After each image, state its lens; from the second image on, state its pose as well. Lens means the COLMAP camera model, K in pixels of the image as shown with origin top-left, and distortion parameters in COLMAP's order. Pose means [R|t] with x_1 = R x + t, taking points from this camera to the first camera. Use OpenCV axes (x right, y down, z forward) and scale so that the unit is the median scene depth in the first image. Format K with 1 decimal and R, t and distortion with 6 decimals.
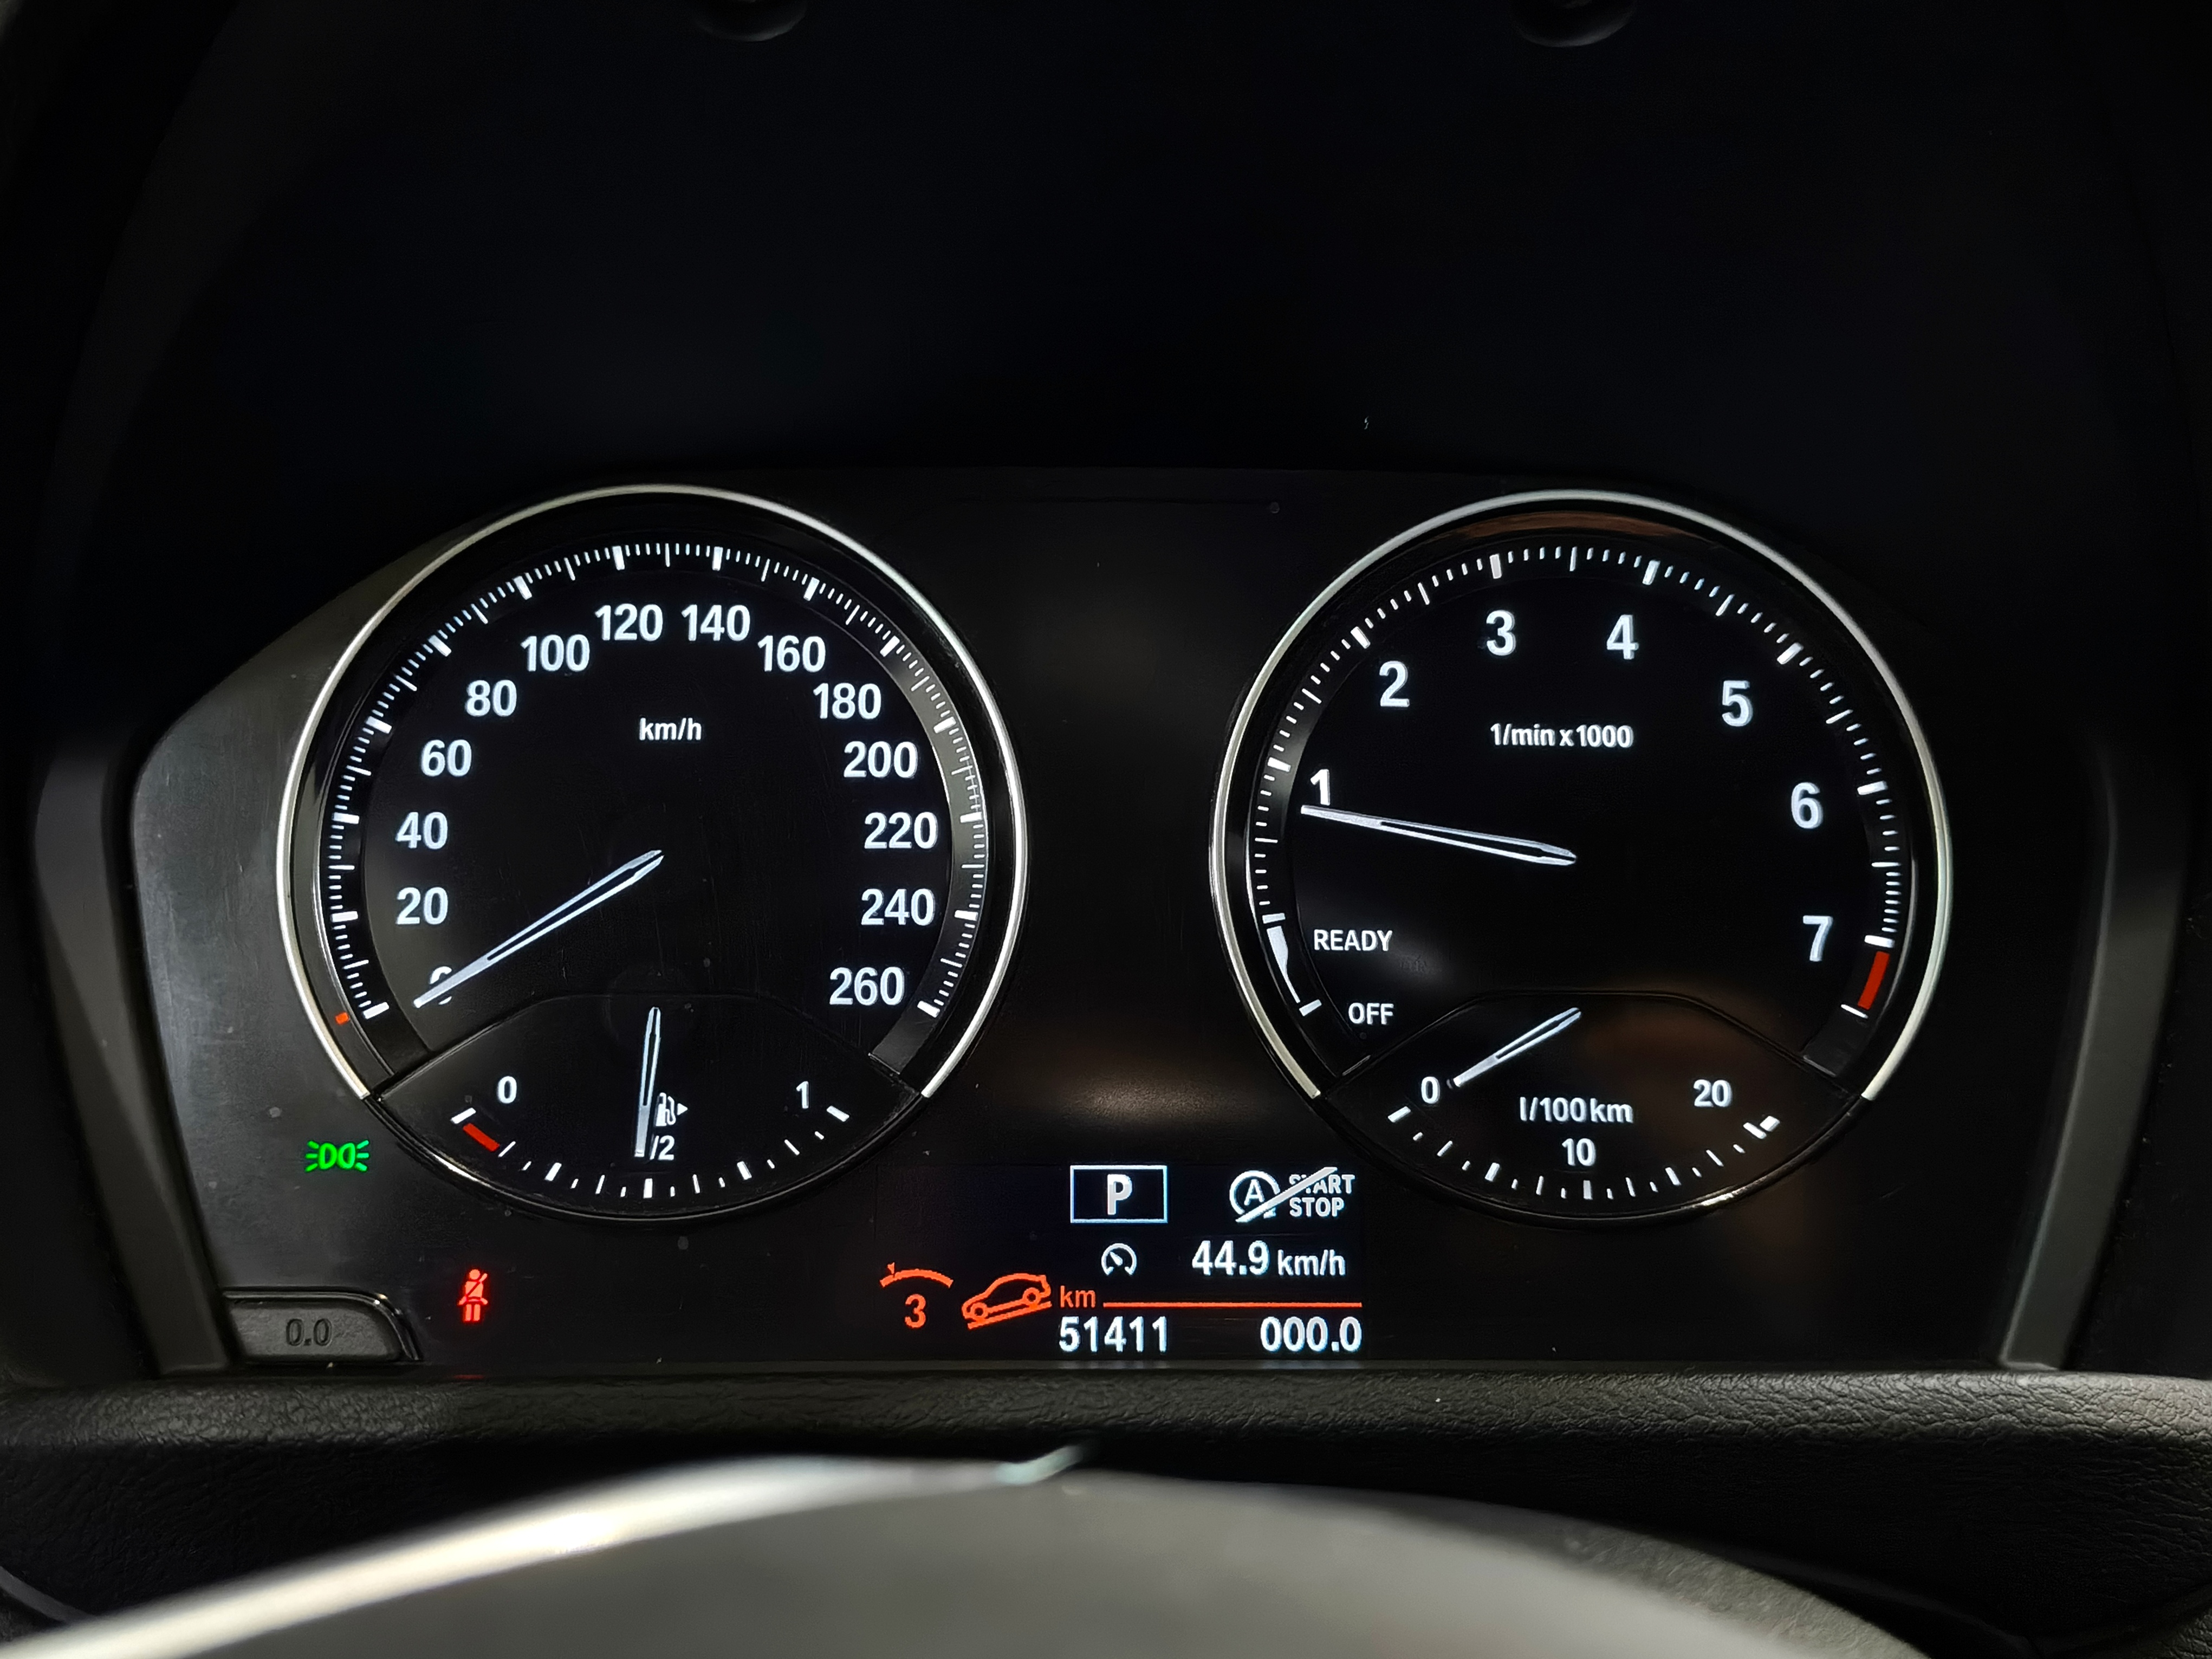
lens RADIAL K [[2246.0, 0, 1099.0], [0, 2246.0, 831.5], [0, 0, 1]] dist [0.053119, 0.000000]
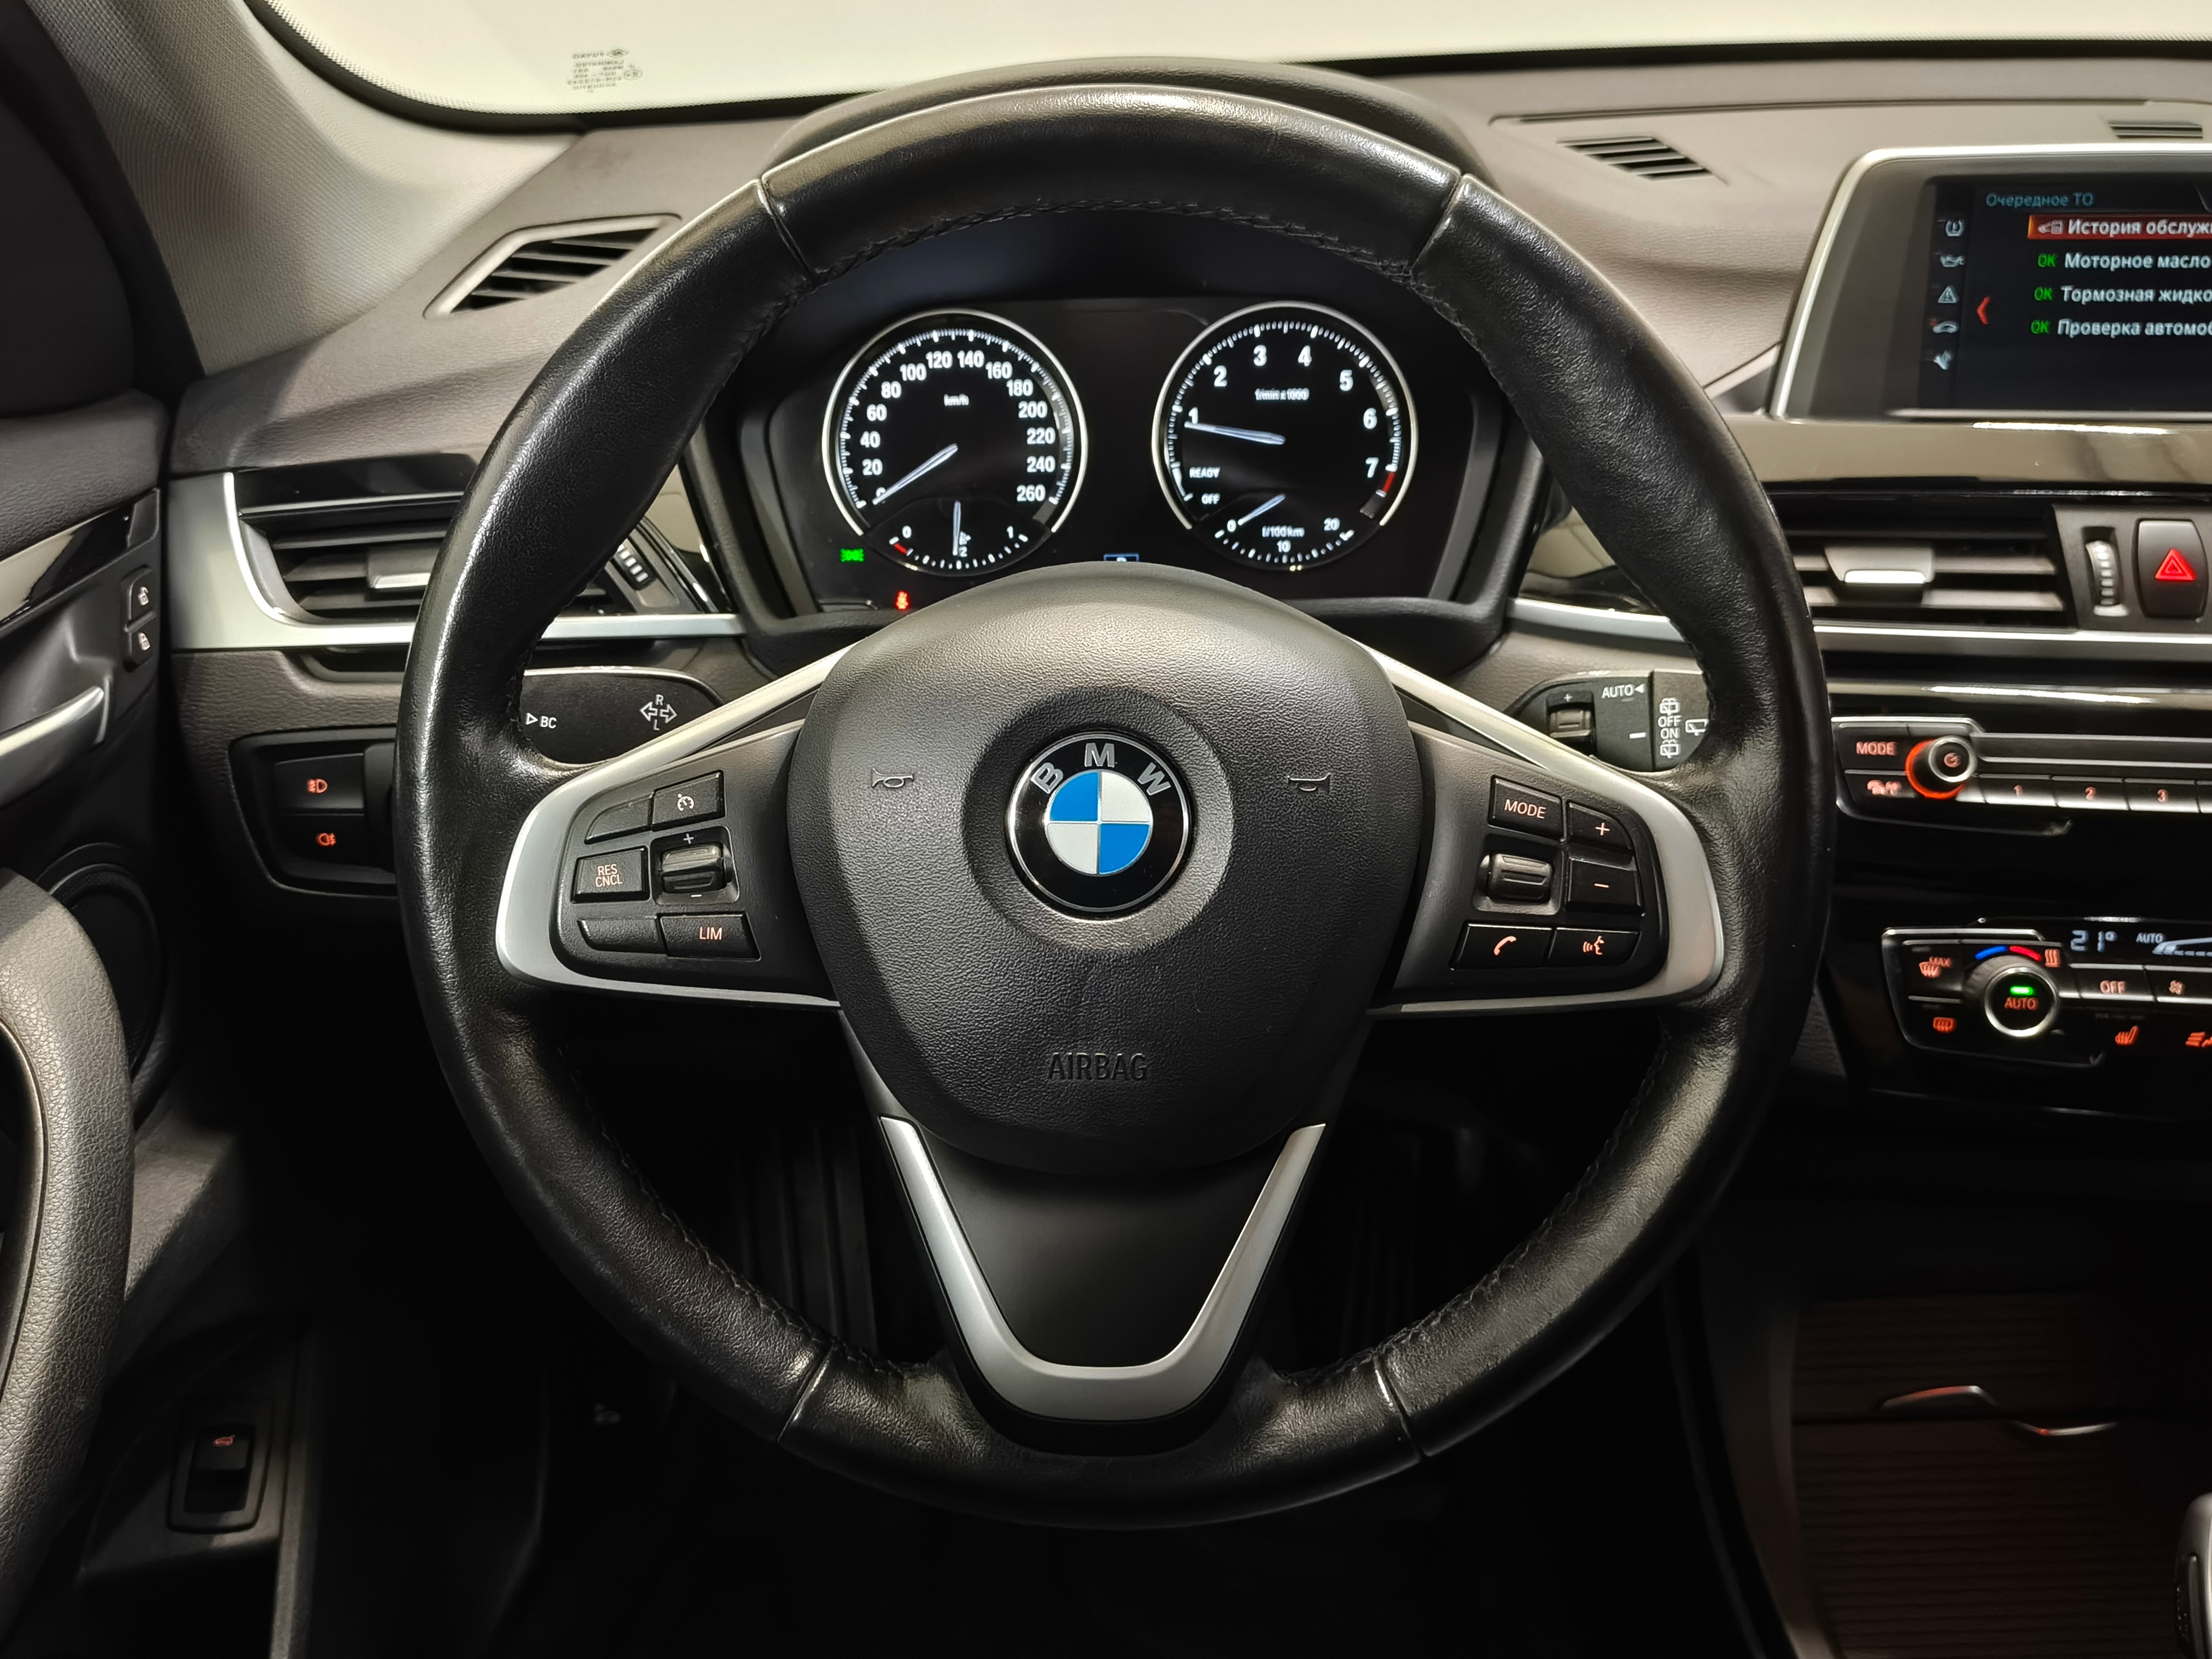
lens RADIAL K [[1831.7, 0, 1097.4], [0, 1831.7, 832.3], [0, 0, 1]] dist [0.043107, -0.048428]
pose [[0.999523, -0.017869, -0.025179, 0.029589], [0.022777, 0.977310, 0.210586, 0.002016], [0.020845, -0.211059, 0.977251, -1.315306]]
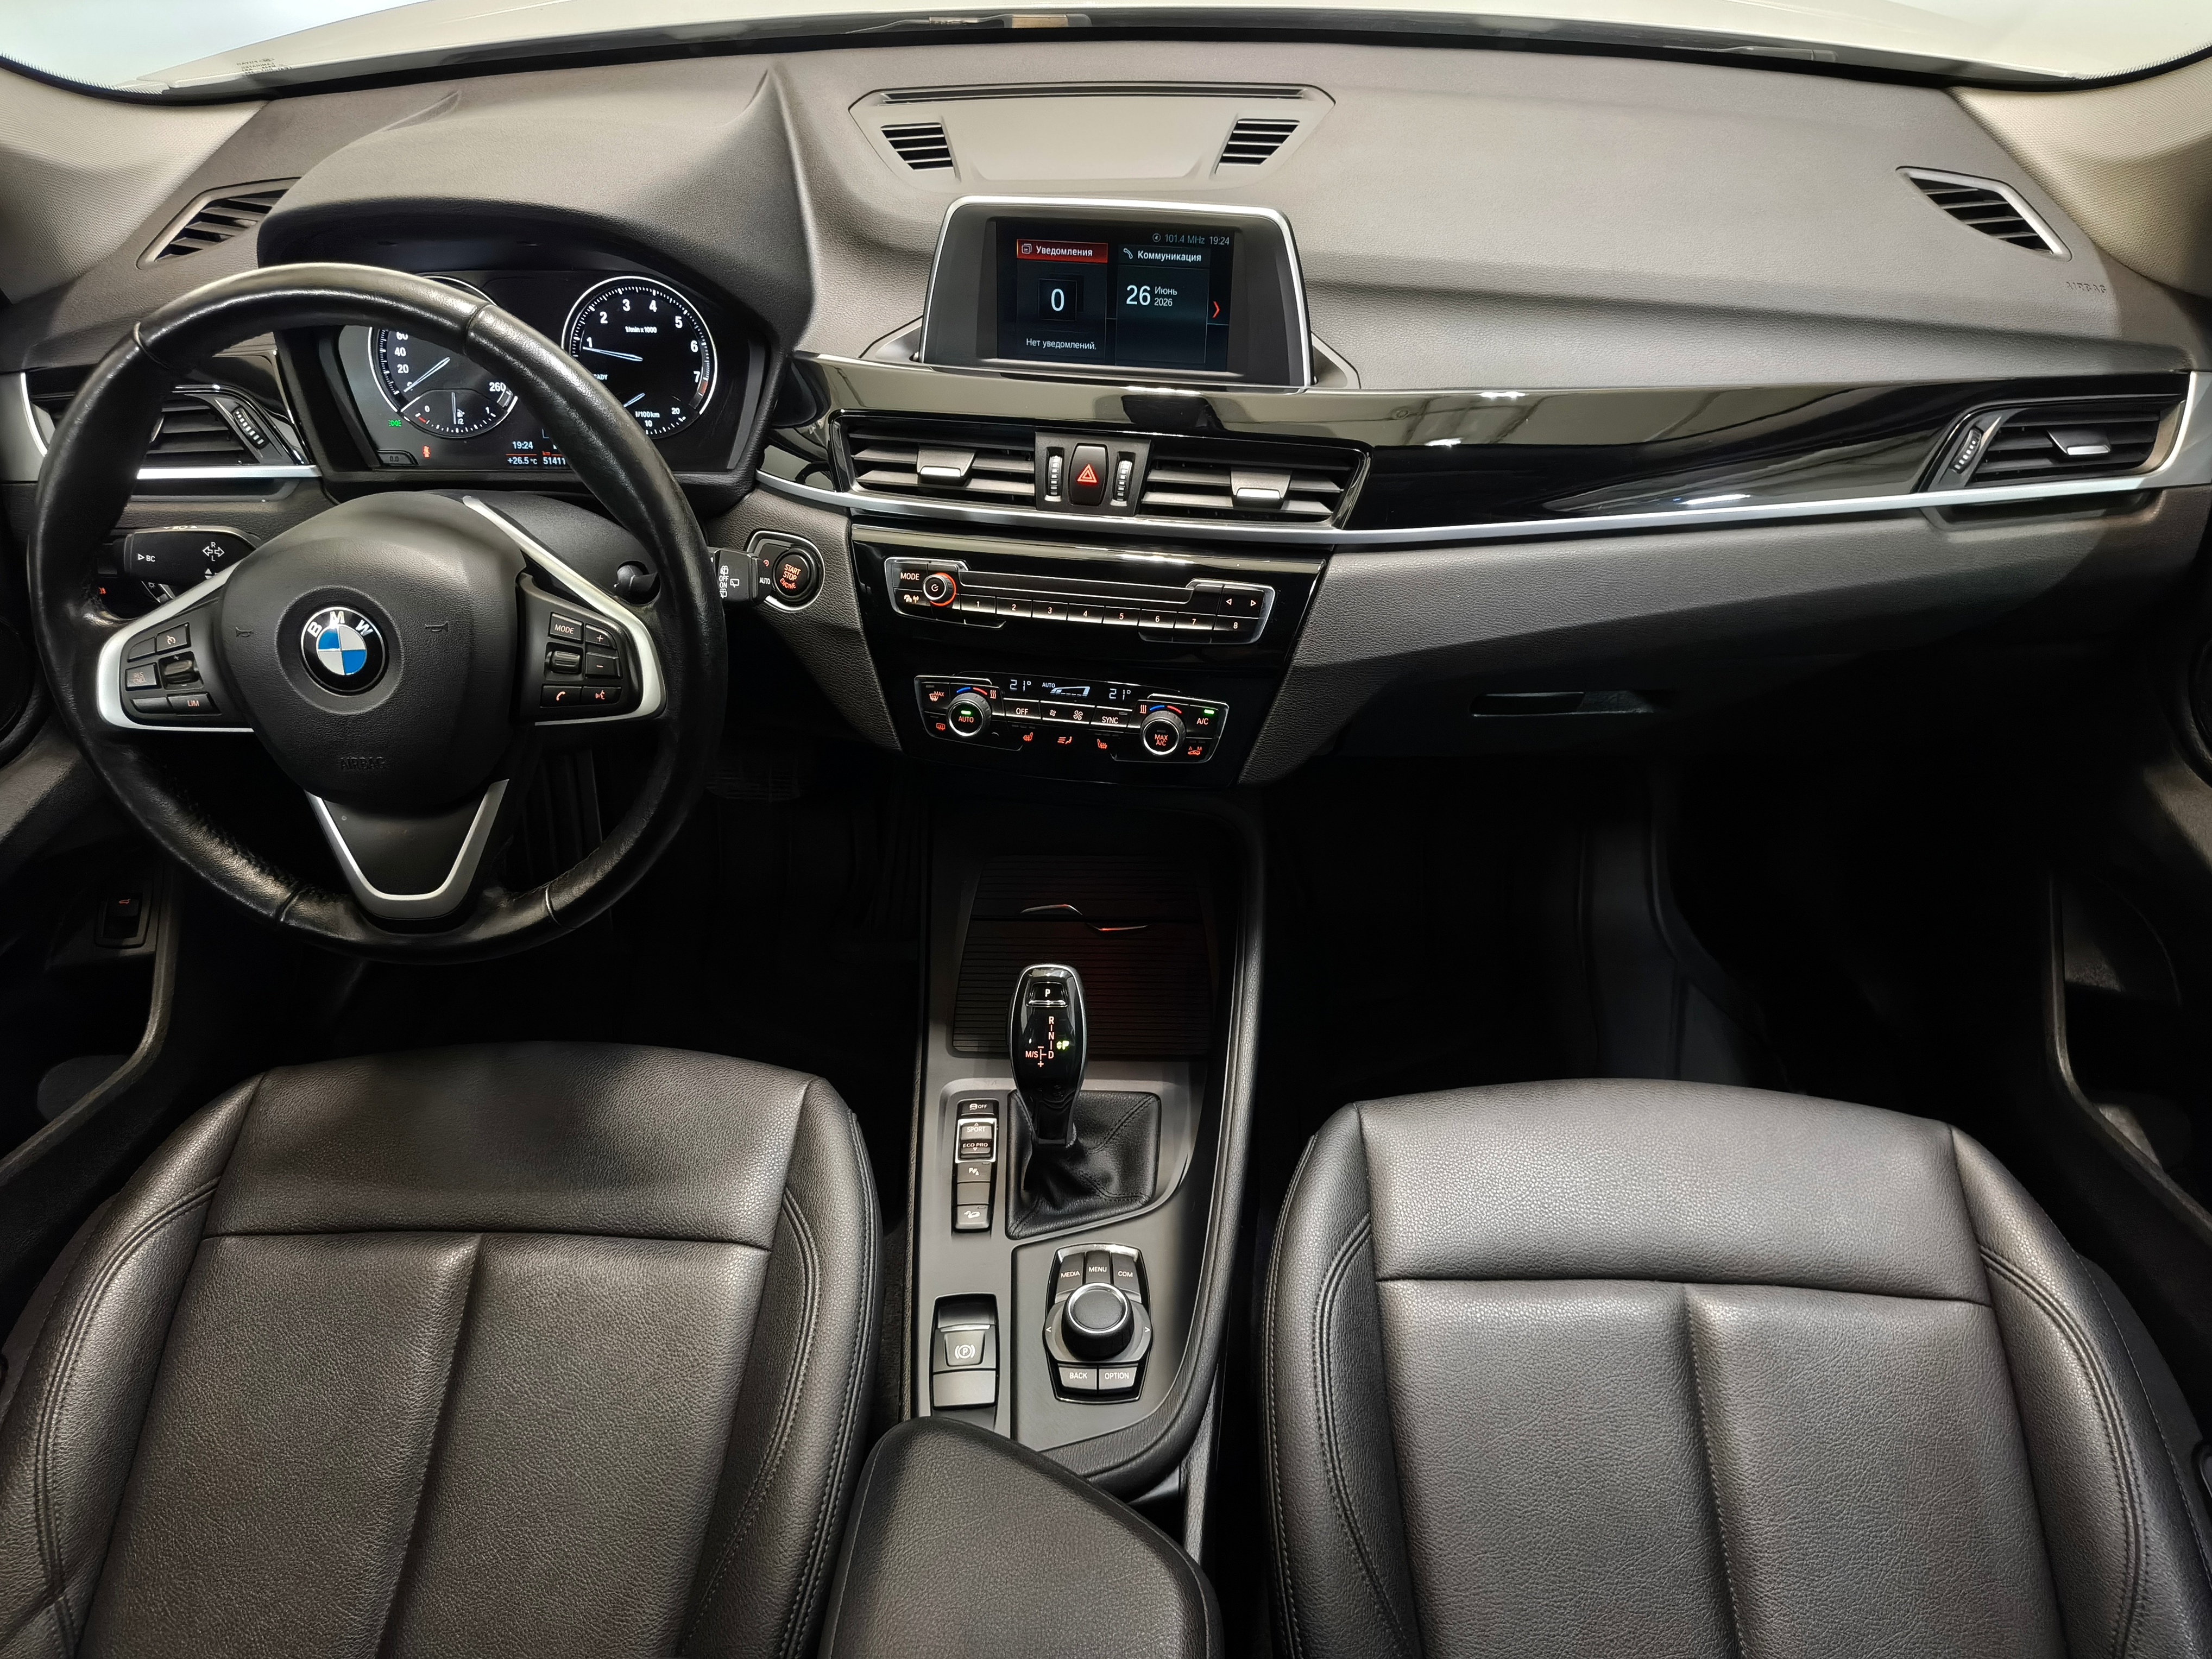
lens RADIAL K [[1530.7, 0, 1108.1], [0, 1530.7, 825.0], [0, 0, 1]] dist [0.017740, -0.021226]
pose [[0.997795, 0.023899, -0.061917, 1.385477], [0.007535, 0.886091, 0.463449, -0.595287], [0.065941, -0.462894, 0.883957, -2.175617]]
